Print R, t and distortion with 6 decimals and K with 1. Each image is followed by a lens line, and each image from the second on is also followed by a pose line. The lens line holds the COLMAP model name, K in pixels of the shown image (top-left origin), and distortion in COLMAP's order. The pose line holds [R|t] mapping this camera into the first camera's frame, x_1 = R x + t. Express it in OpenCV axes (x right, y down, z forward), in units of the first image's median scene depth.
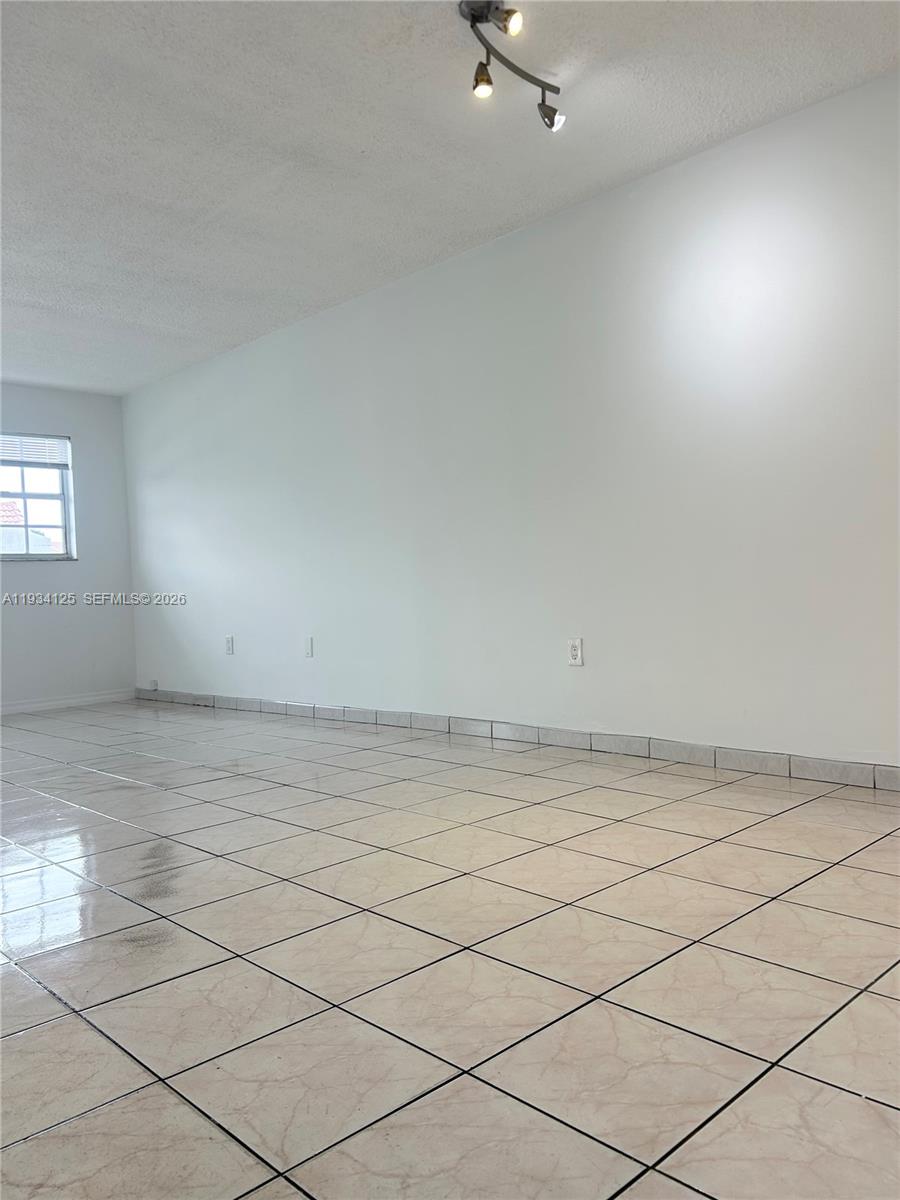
lens RADIAL K [[903.7, 0, 452.3], [0, 903.7, 597.8], [0, 0, 1]] dist [0.039592, -0.047138]
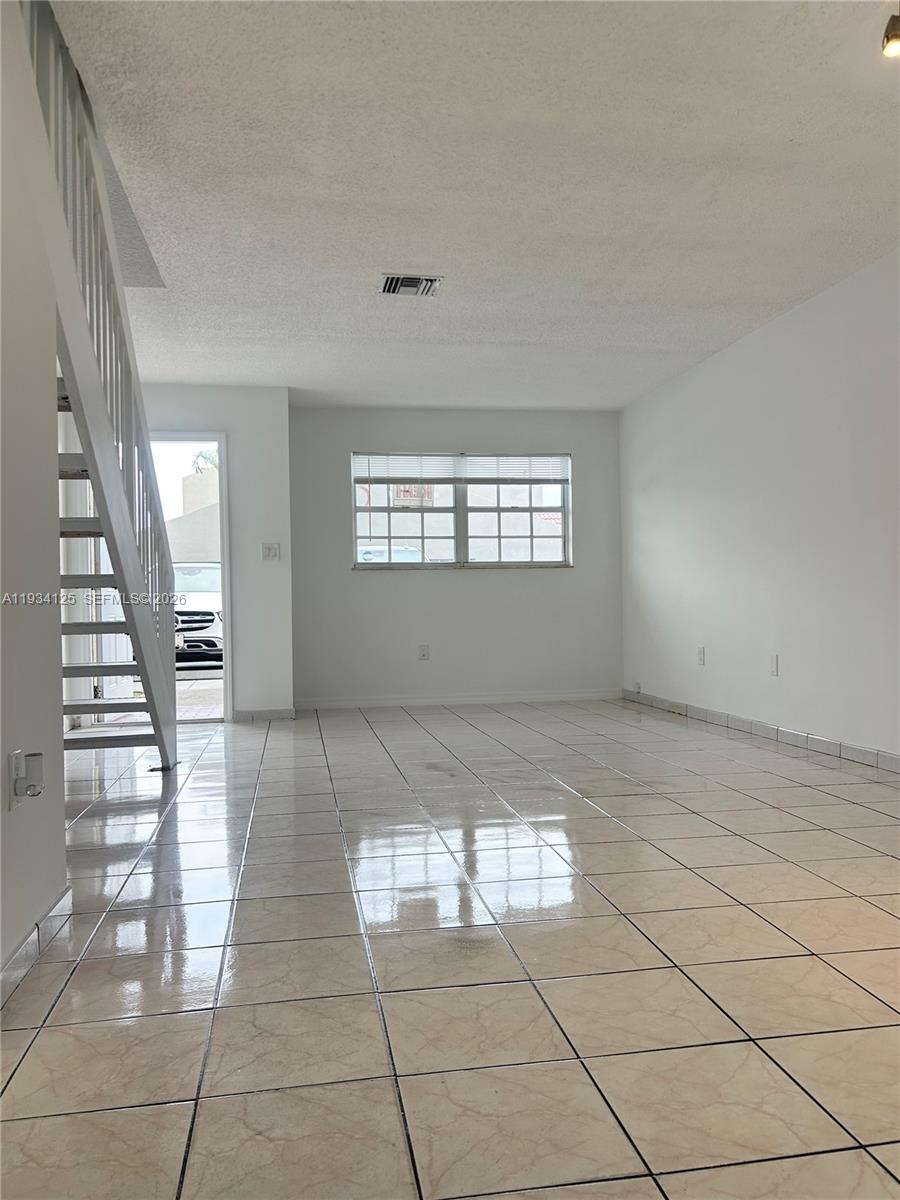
lens RADIAL K [[903.7, 0, 452.3], [0, 903.7, 597.8], [0, 0, 1]] dist [0.039592, -0.047138]
pose [[0.826685, 0.029225, -0.561905, 0.131373], [-0.025403, 0.999570, 0.014615, -0.029118], [0.562091, 0.002192, 0.827072, 0.041572]]
